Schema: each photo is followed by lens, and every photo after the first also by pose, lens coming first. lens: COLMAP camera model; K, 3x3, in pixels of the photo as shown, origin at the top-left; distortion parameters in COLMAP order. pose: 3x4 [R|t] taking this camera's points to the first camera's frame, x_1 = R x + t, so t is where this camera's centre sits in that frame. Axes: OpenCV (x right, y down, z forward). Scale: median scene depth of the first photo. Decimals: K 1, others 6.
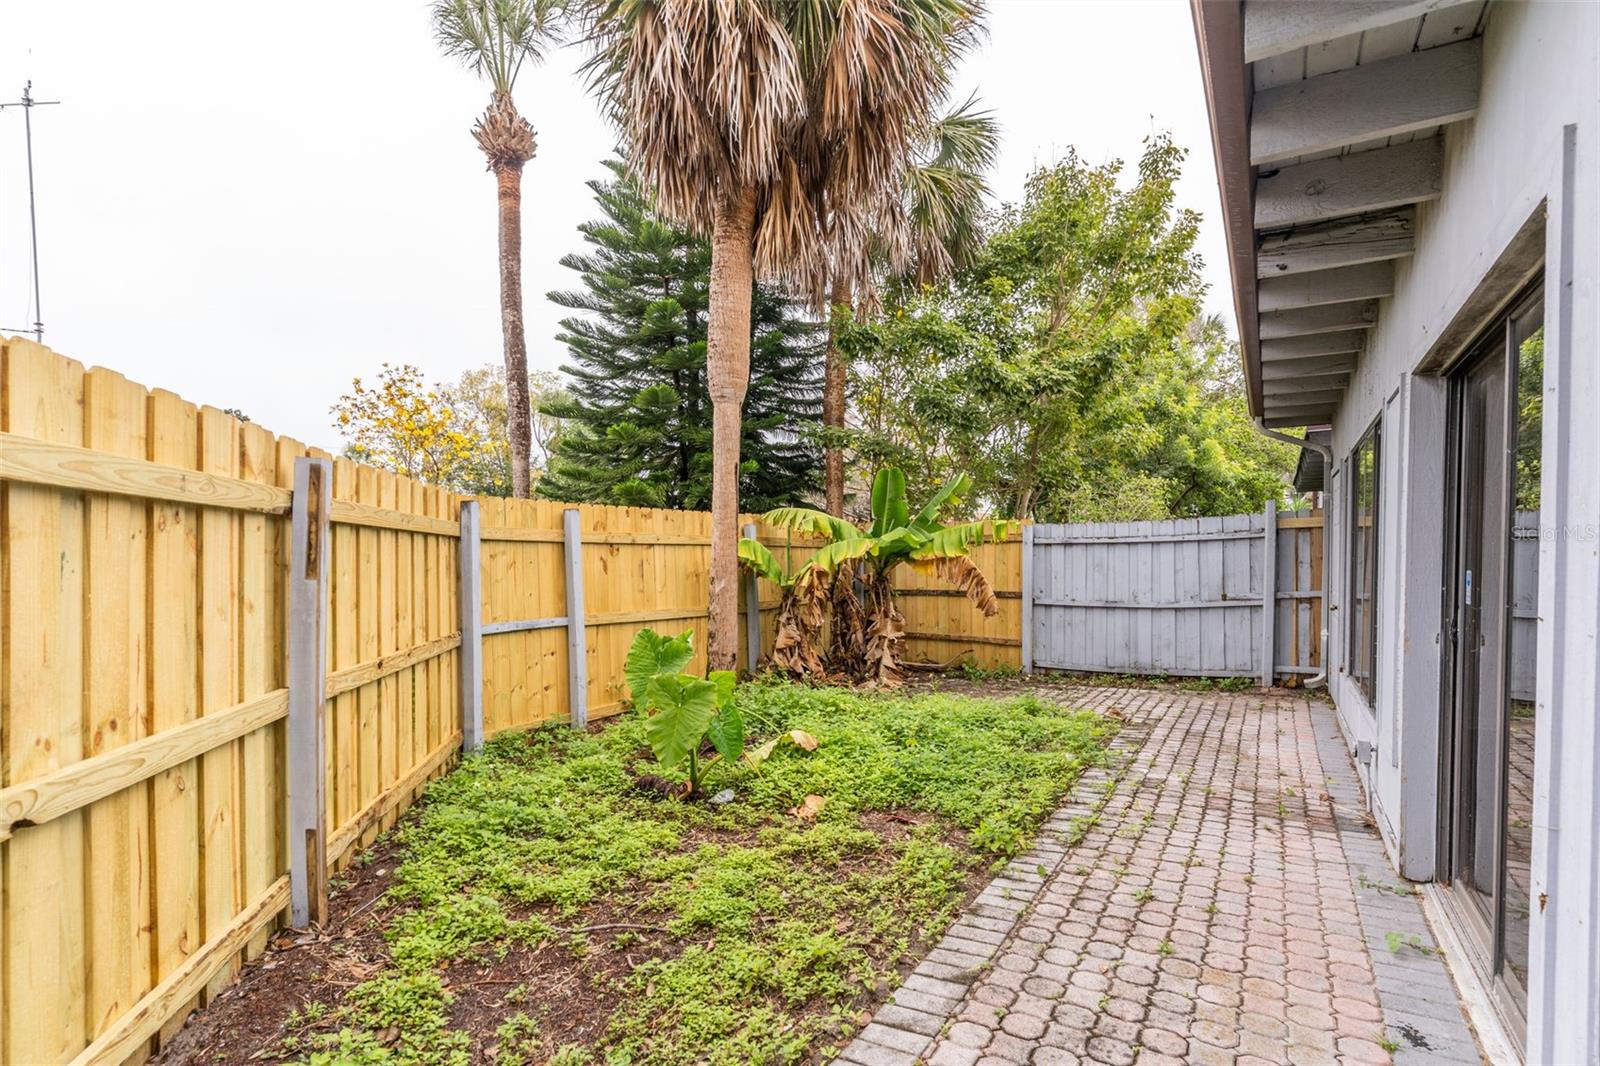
lens RADIAL K [[764.4, 0, 794.4], [0, 764.4, 547.1], [0, 0, 1]] dist [0.008045, -0.002416]
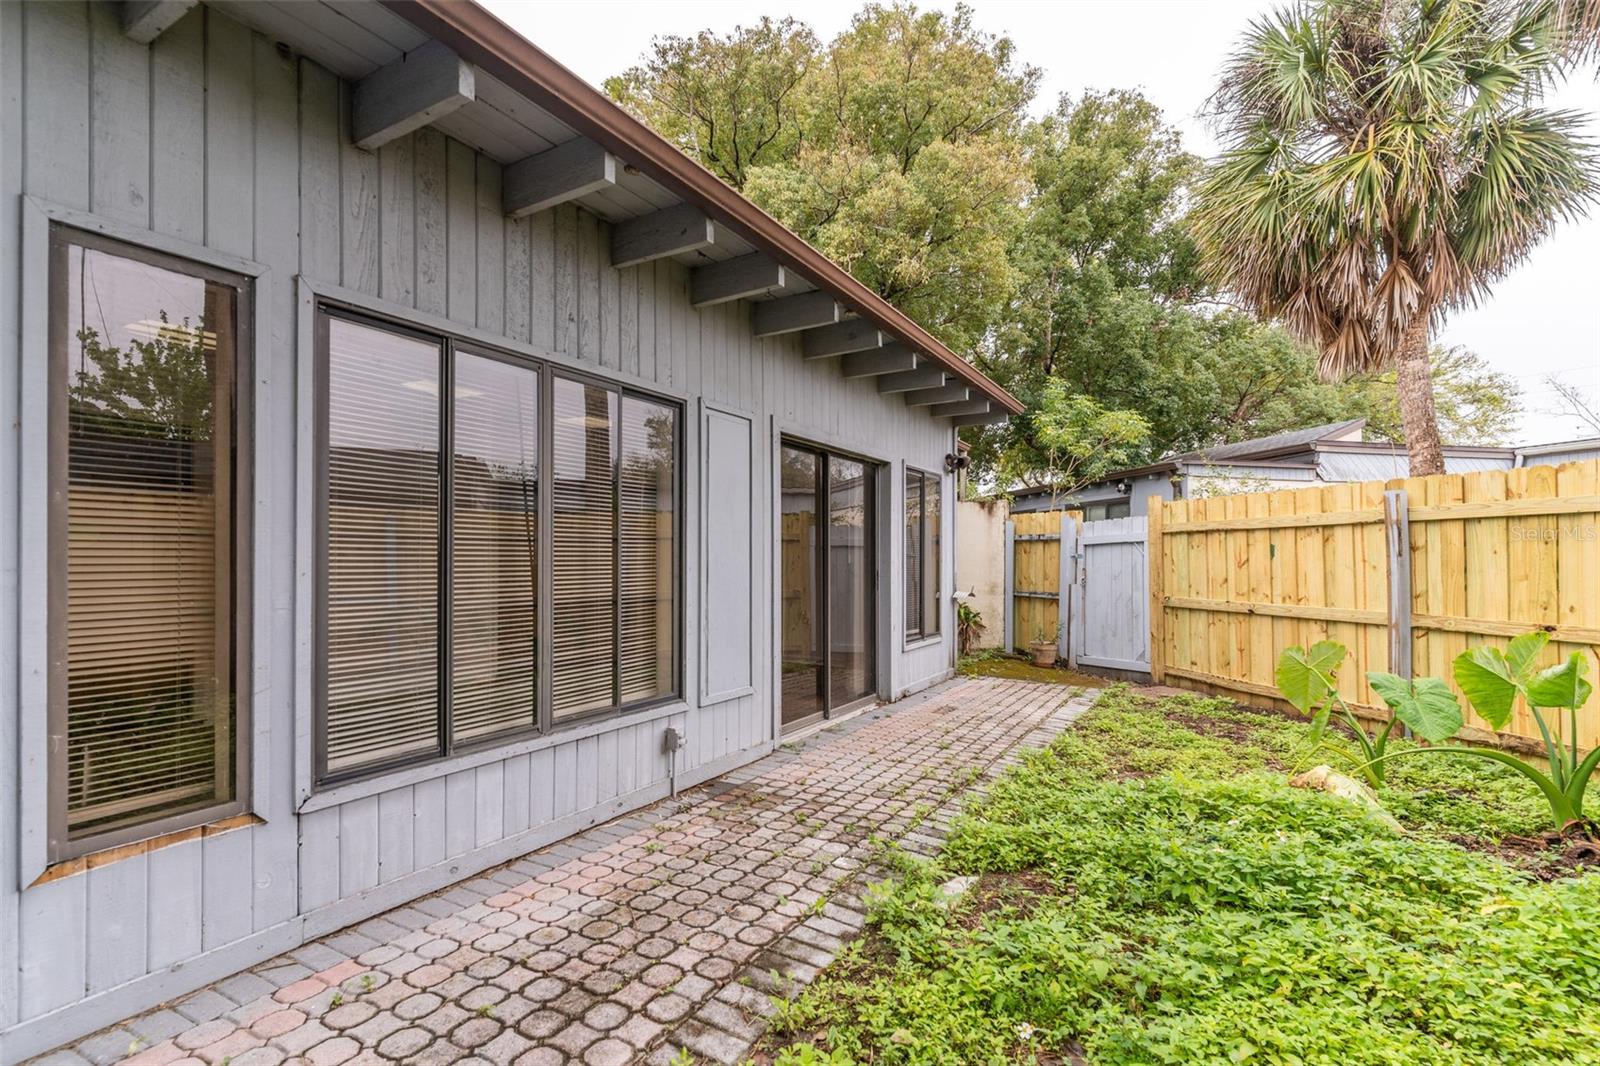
lens RADIAL K [[764.4, 0, 804.5], [0, 764.4, 545.9], [0, 0, 1]] dist [0.008045, -0.002416]
pose [[-0.999408, 0.002339, -0.034337, 0.608024], [0.003196, 0.999684, -0.024914, 0.045321], [0.034268, -0.025009, -0.999100, 1.982294]]
